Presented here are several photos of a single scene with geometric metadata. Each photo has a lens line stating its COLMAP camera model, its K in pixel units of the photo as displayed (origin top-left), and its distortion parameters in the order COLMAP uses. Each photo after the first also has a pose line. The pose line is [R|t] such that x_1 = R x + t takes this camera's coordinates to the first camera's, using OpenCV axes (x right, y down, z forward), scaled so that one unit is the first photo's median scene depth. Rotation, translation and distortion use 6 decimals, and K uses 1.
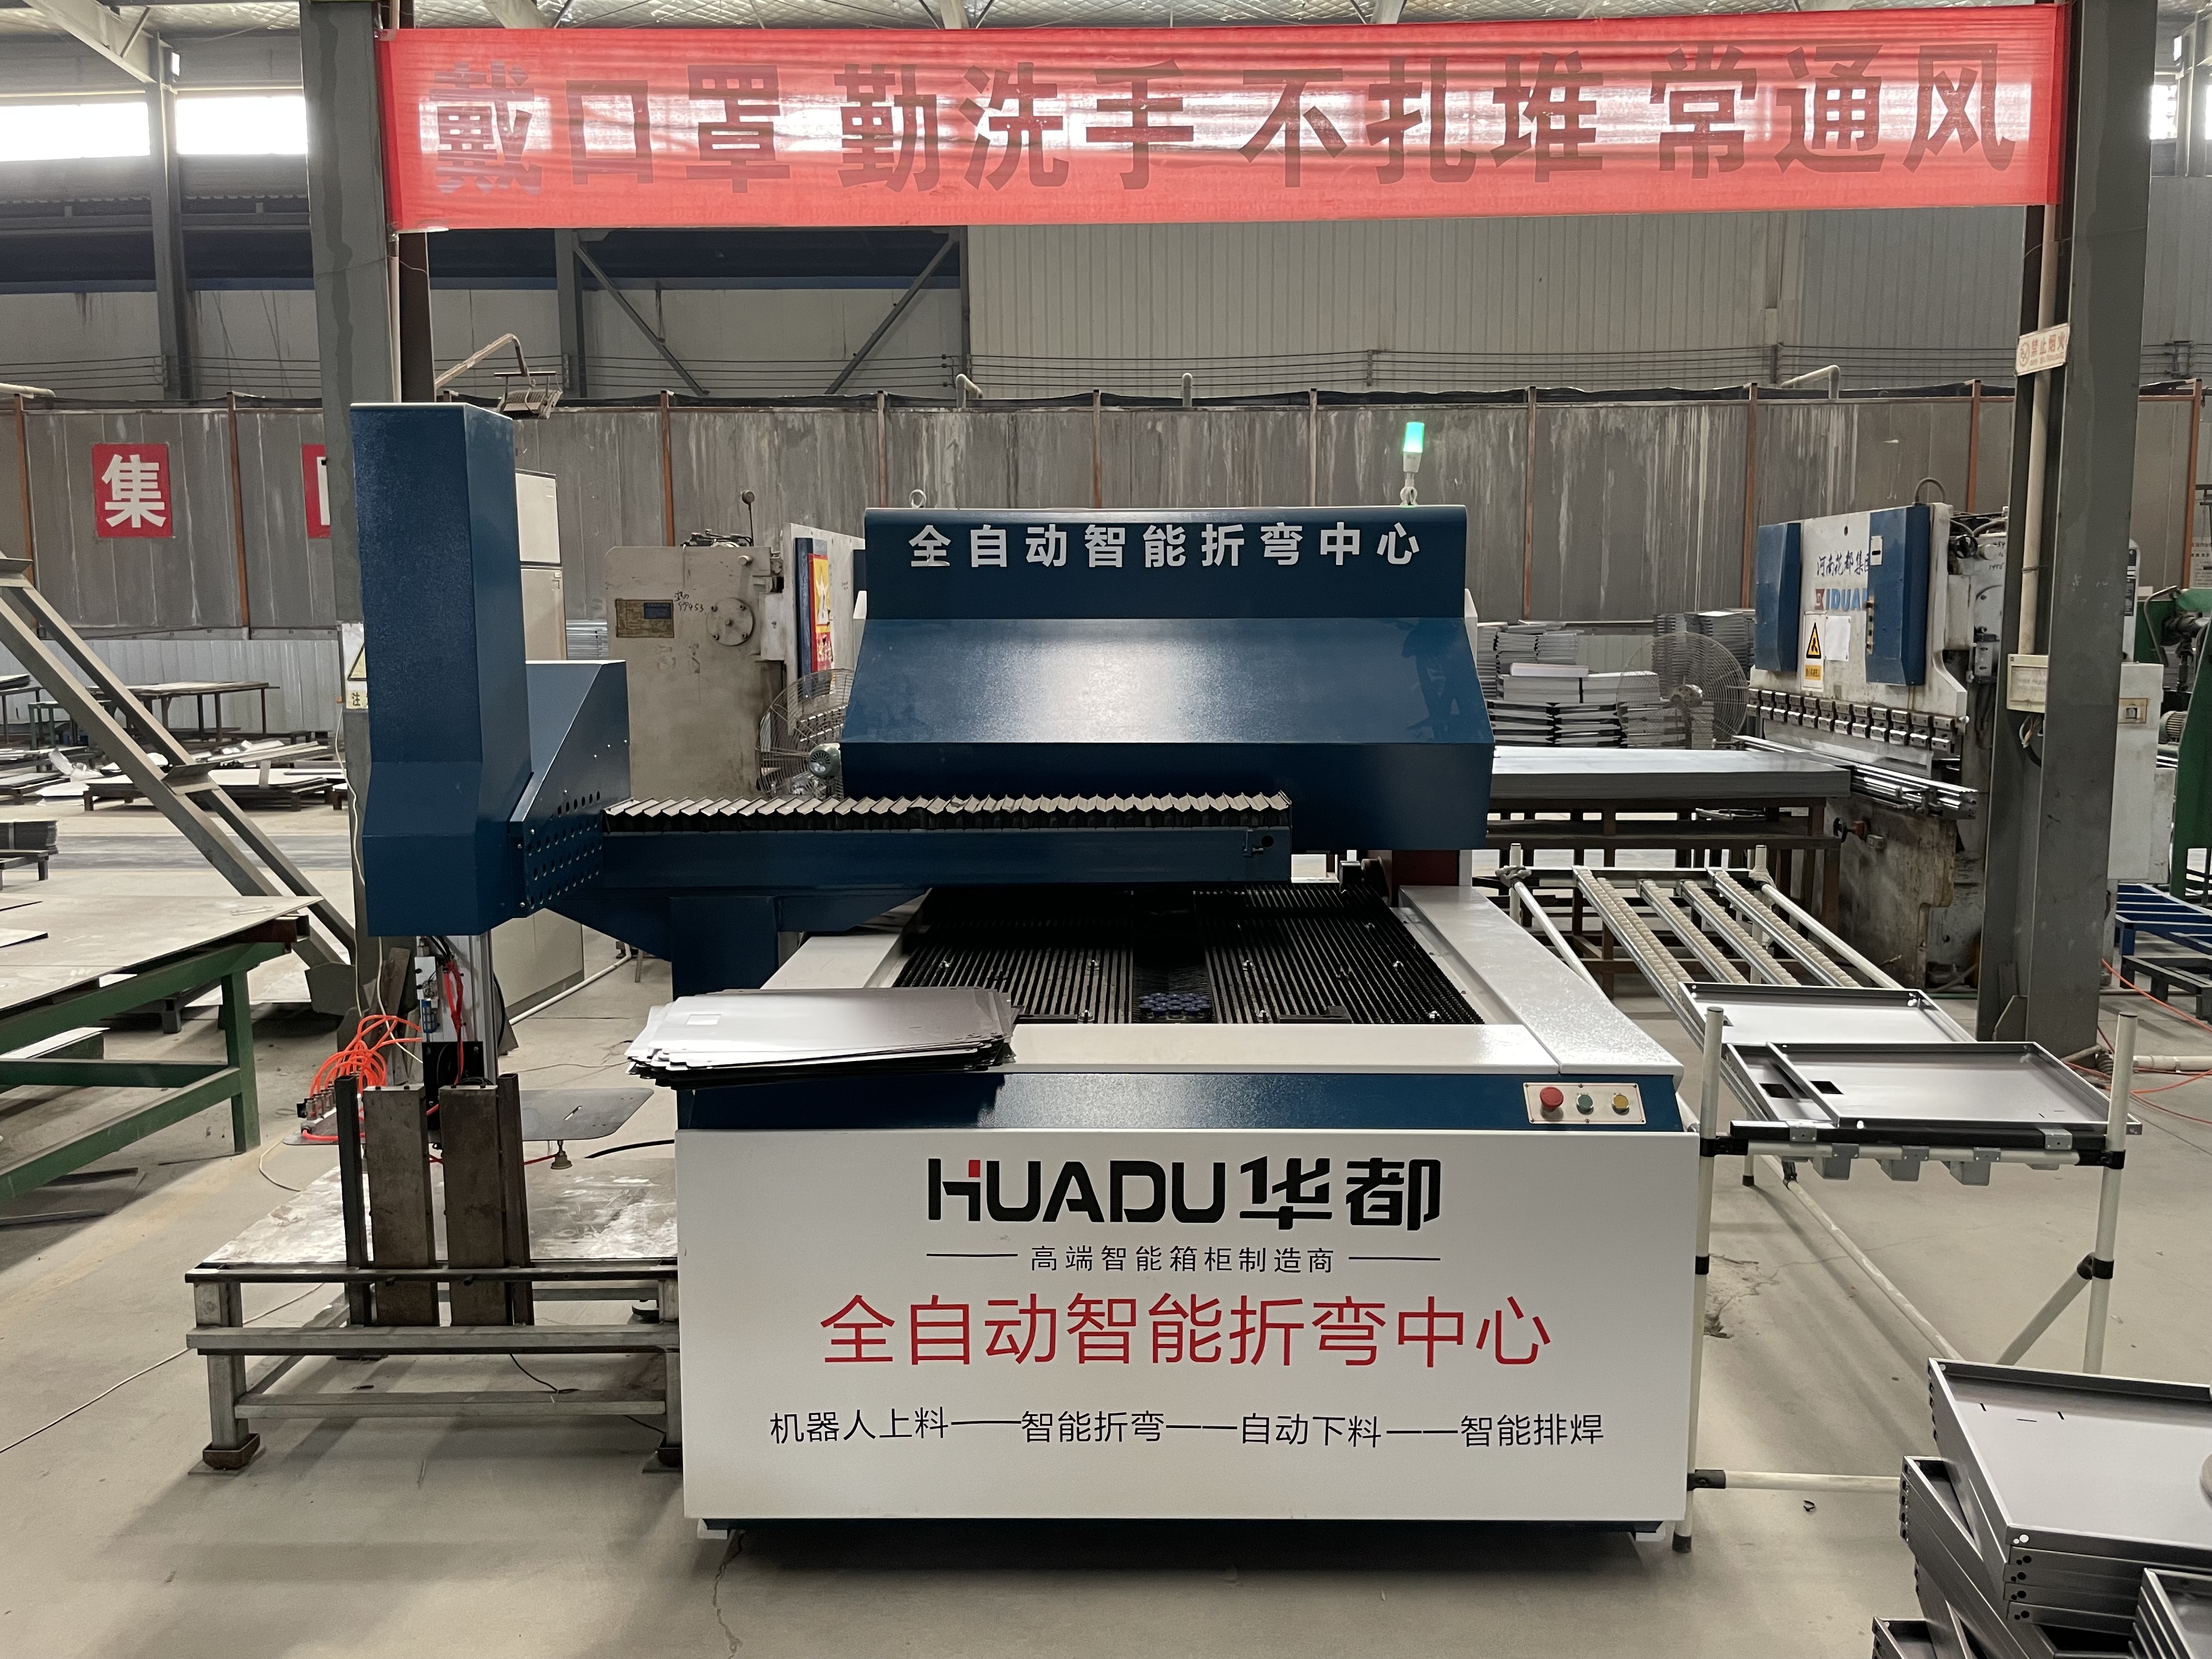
lens RADIAL K [[1703.2, 0, 1117.7], [0, 1703.2, 826.6], [0, 0, 1]] dist [0.035018, -0.016120]
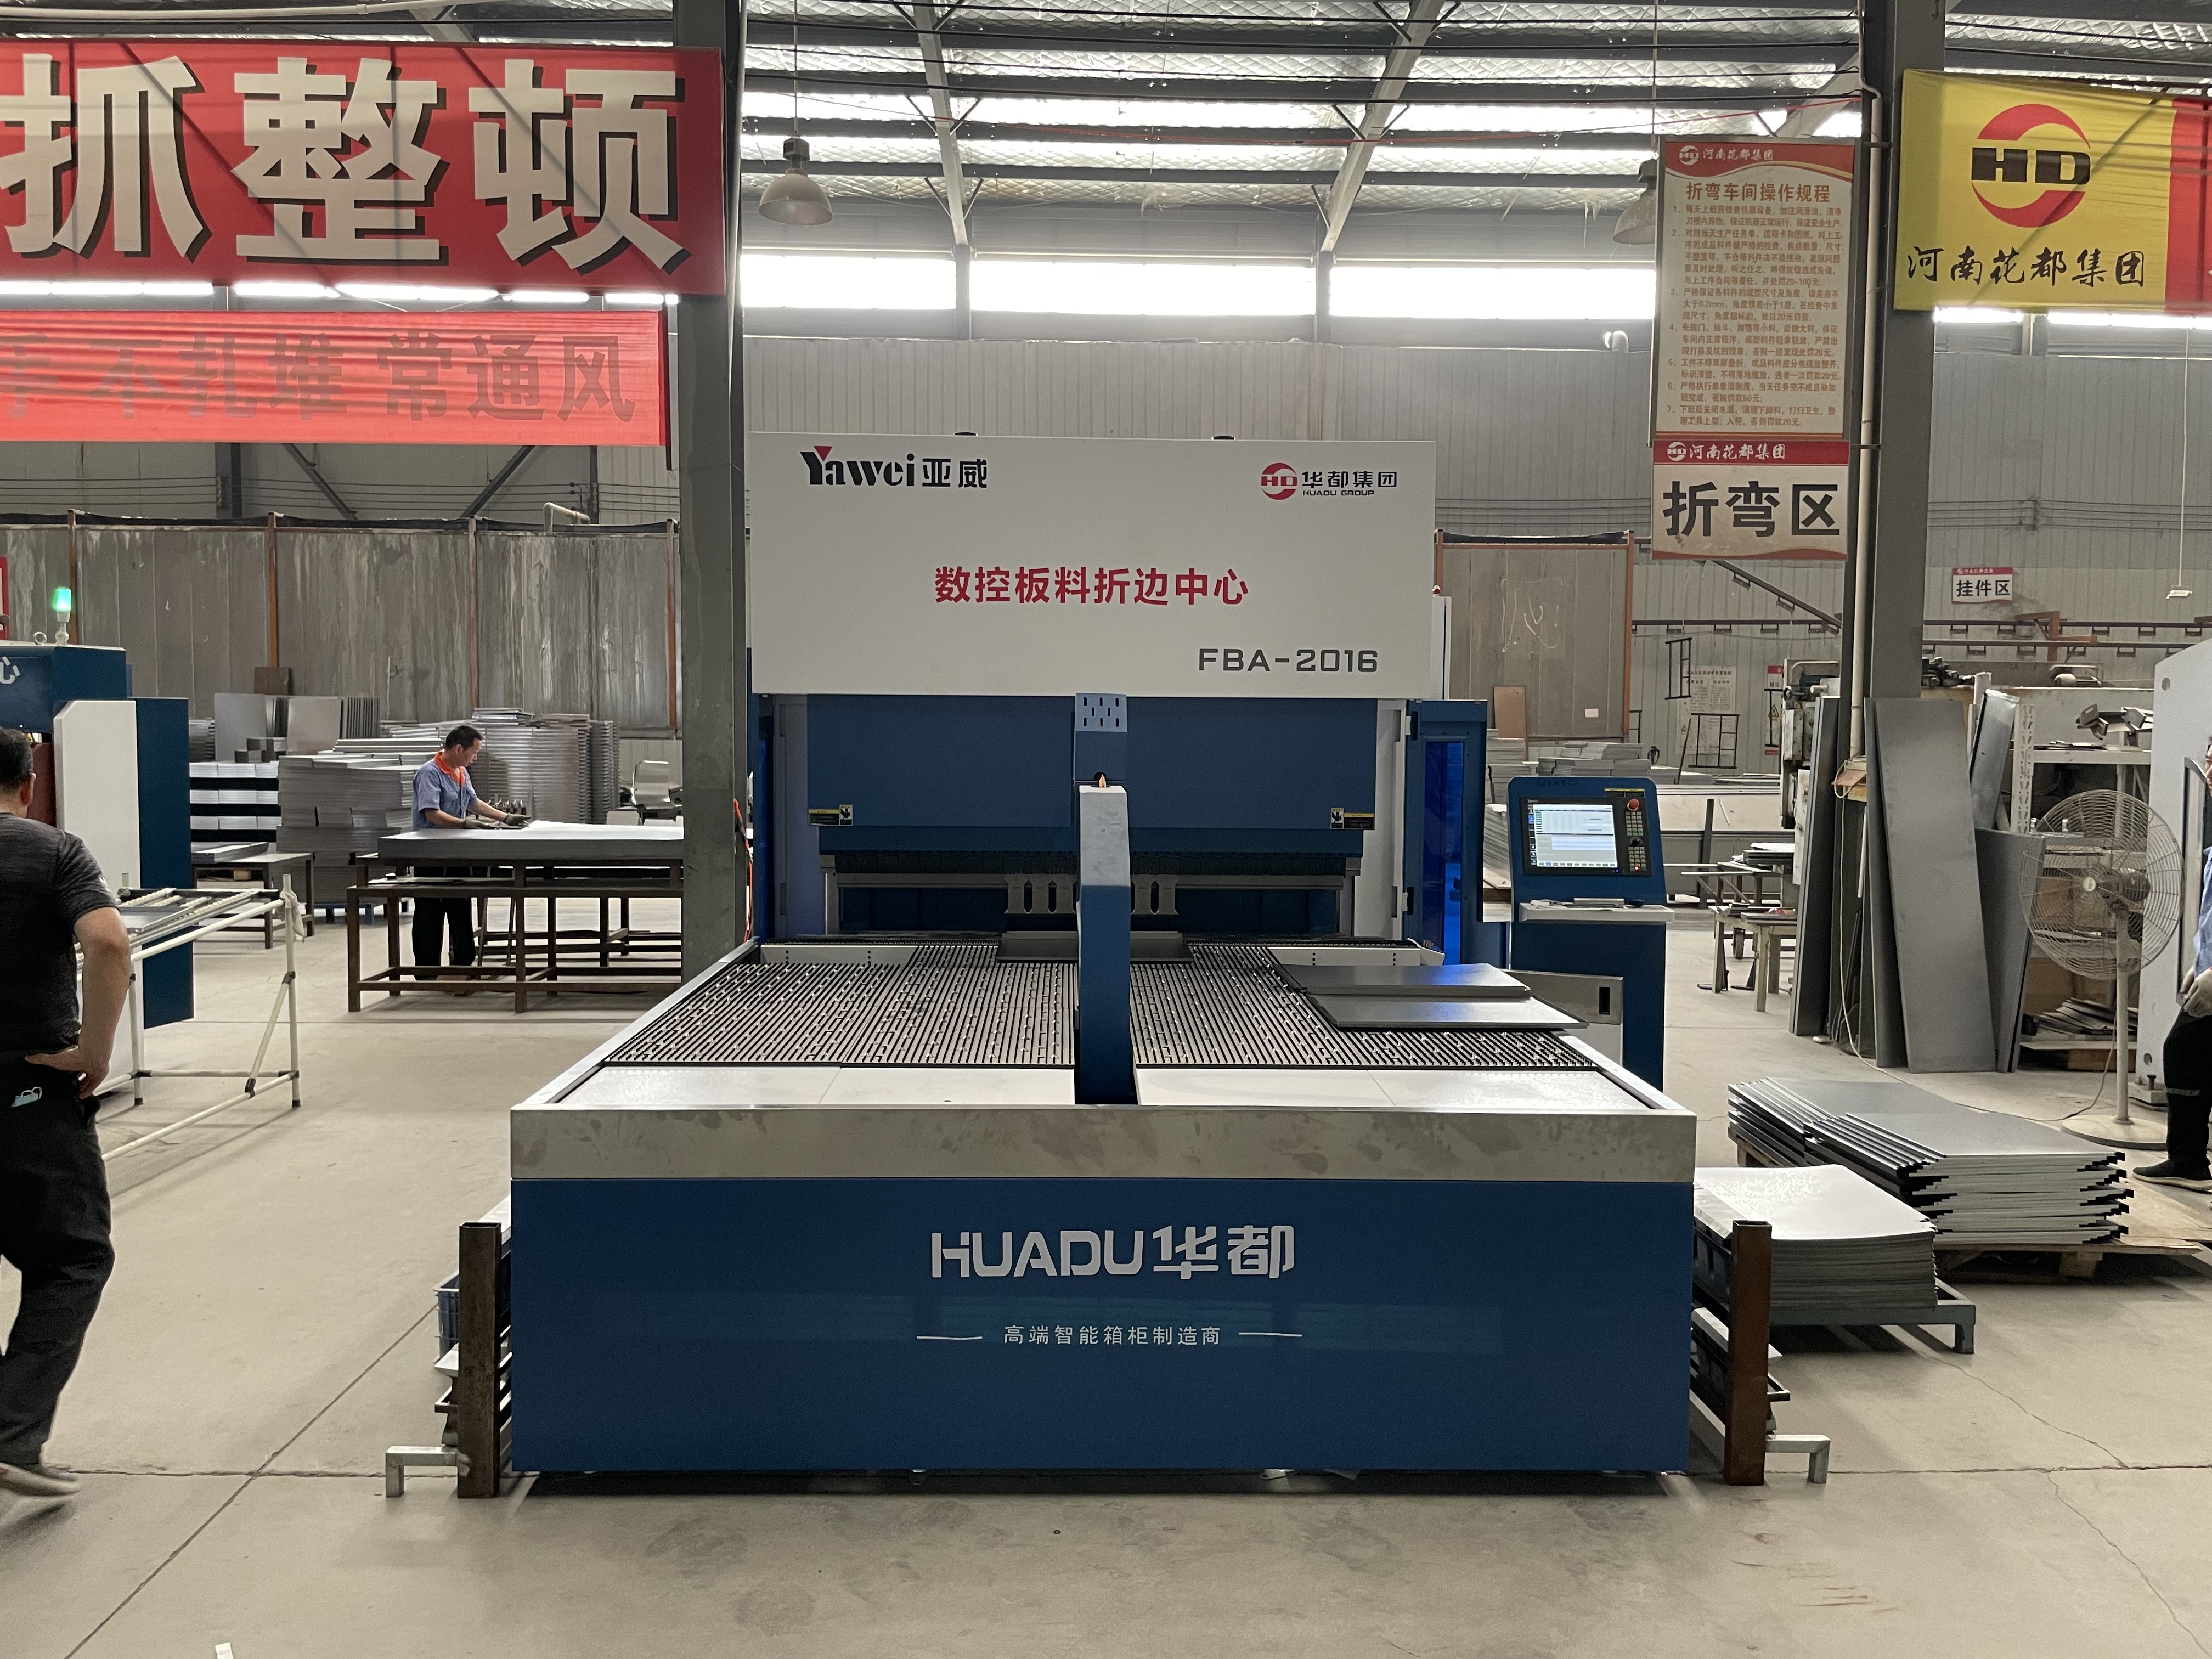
lens RADIAL K [[1703.2, 0, 1101.4], [0, 1703.2, 830.4], [0, 0, 1]] dist [0.035018, -0.016120]
pose [[0.999390, 0.009285, 0.033658, 0.237317], [-0.007298, 0.998251, -0.058666, 0.012655], [-0.034144, 0.058385, 0.997710, -0.119432]]
